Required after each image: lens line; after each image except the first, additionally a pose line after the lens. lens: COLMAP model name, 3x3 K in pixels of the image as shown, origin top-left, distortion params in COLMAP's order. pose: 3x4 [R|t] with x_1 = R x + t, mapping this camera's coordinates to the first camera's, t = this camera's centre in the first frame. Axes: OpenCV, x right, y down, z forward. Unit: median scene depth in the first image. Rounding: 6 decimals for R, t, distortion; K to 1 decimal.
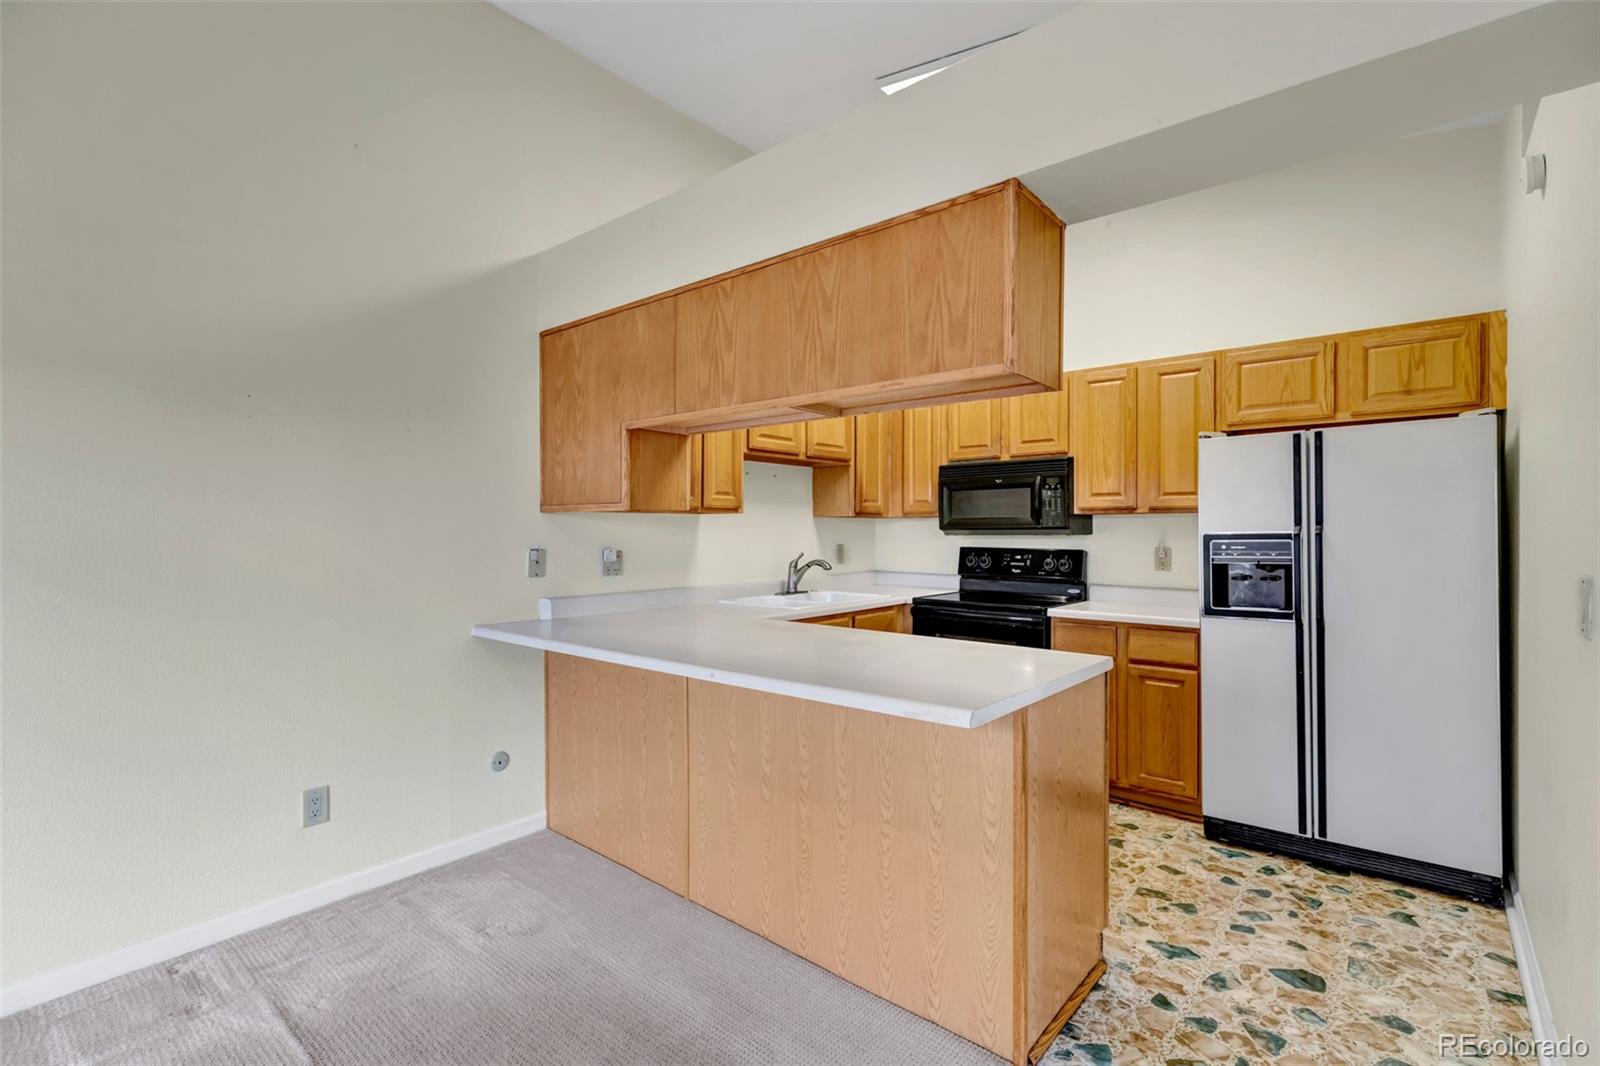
lens RADIAL K [[734.1, 0, 802.5], [0, 734.1, 533.0], [0, 0, 1]] dist [0.004983, -0.000704]
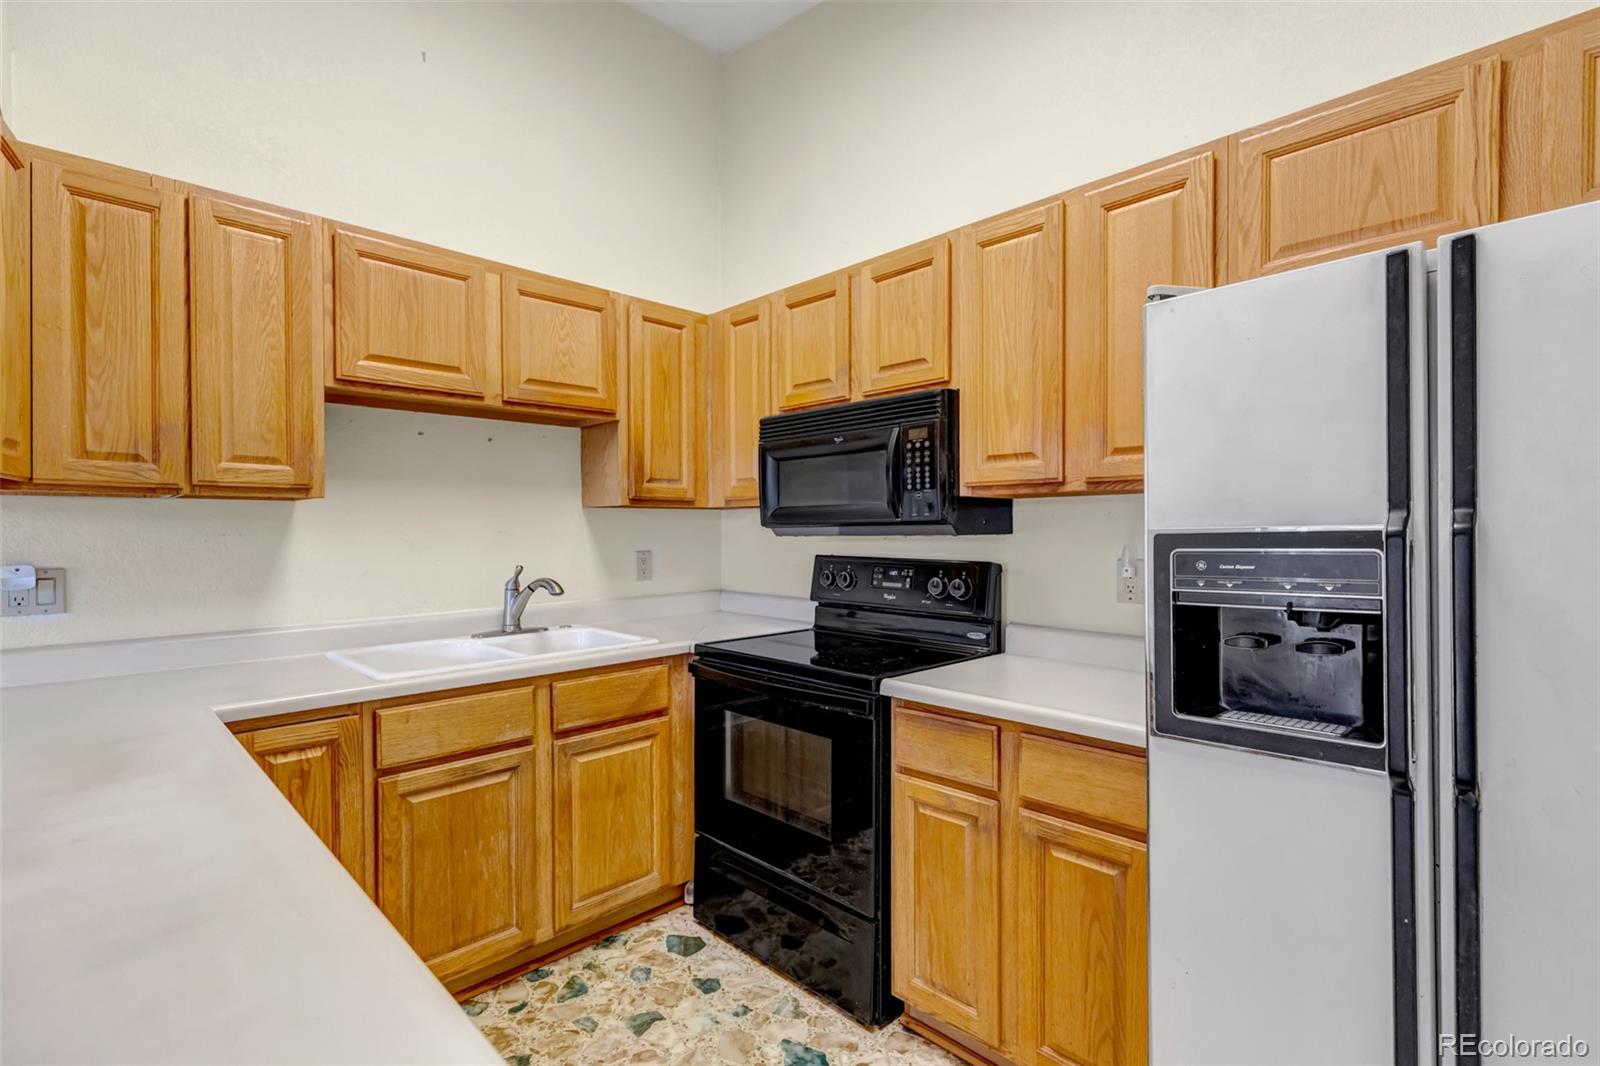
lens RADIAL K [[734.1, 0, 814.1], [0, 734.1, 540.6], [0, 0, 1]] dist [0.004983, -0.000704]
pose [[0.996082, -0.002588, -0.088397, 0.389950], [0.003528, 0.999939, 0.010482, 0.000773], [0.088364, -0.010753, 0.996030, 0.571954]]
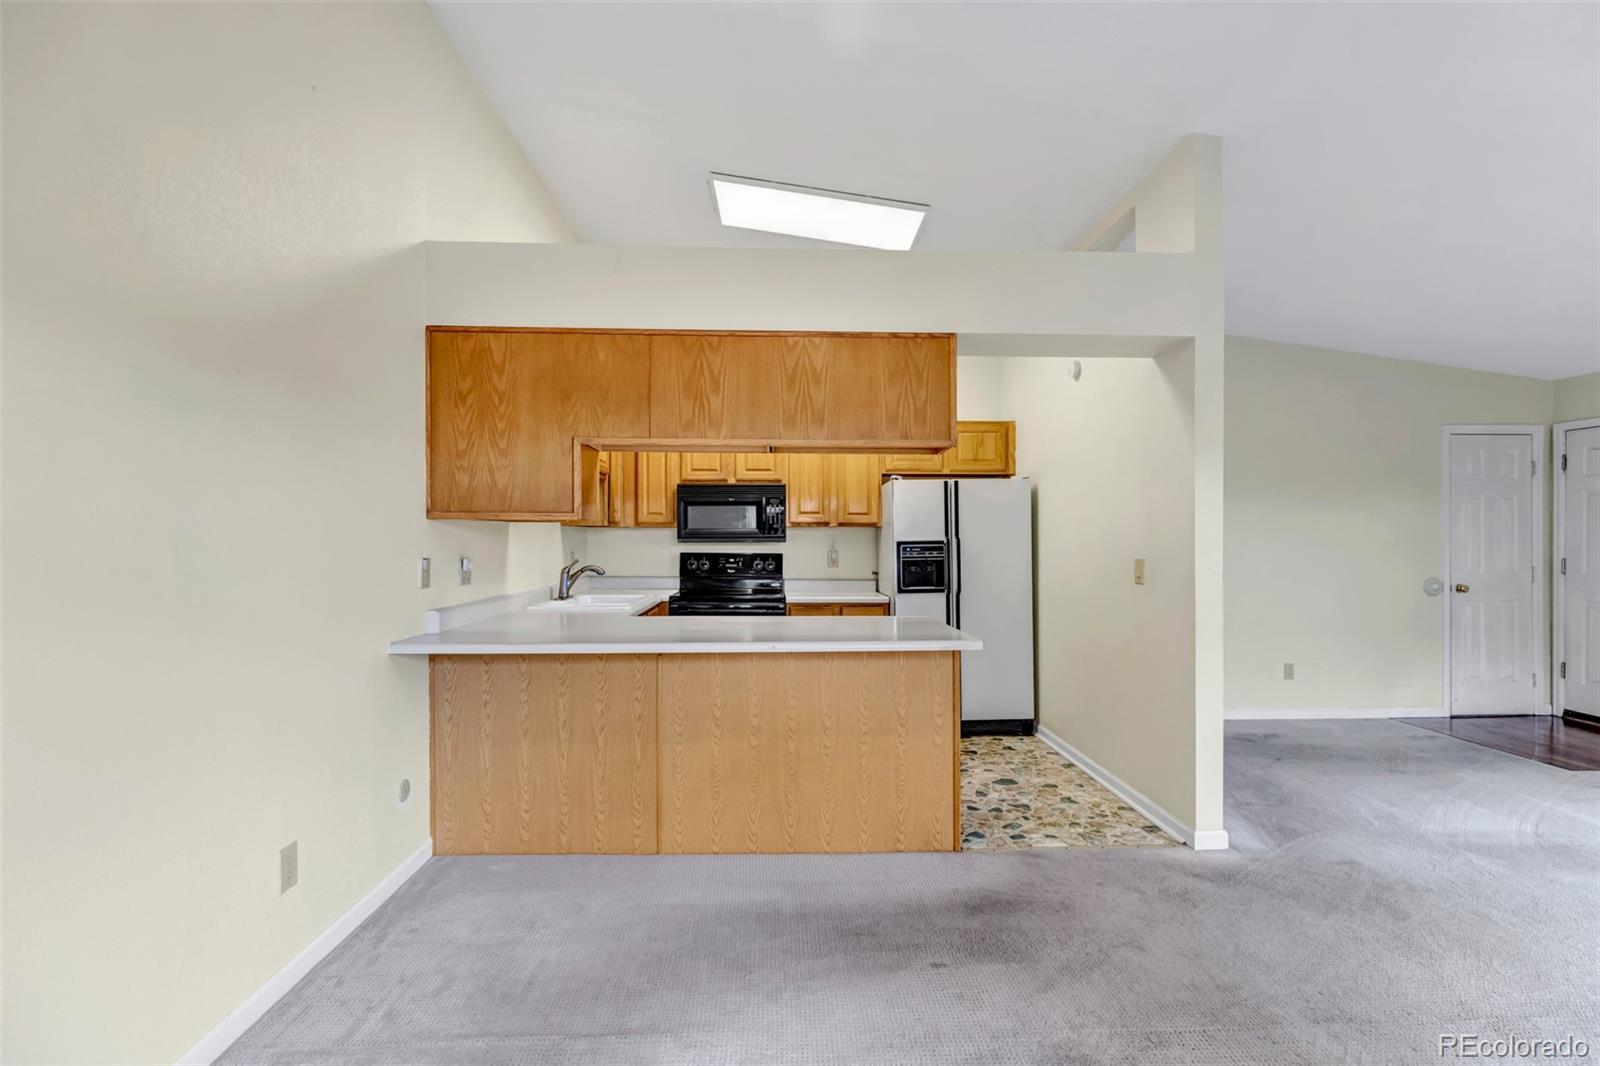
lens RADIAL K [[734.1, 0, 803.9], [0, 734.1, 538.7], [0, 0, 1]] dist [0.004983, -0.000704]
pose [[0.737844, 0.001266, 0.674970, -0.639950], [0.001263, 0.999994, -0.003256, 0.000994], [-0.674970, 0.003255, 0.737838, -0.012683]]
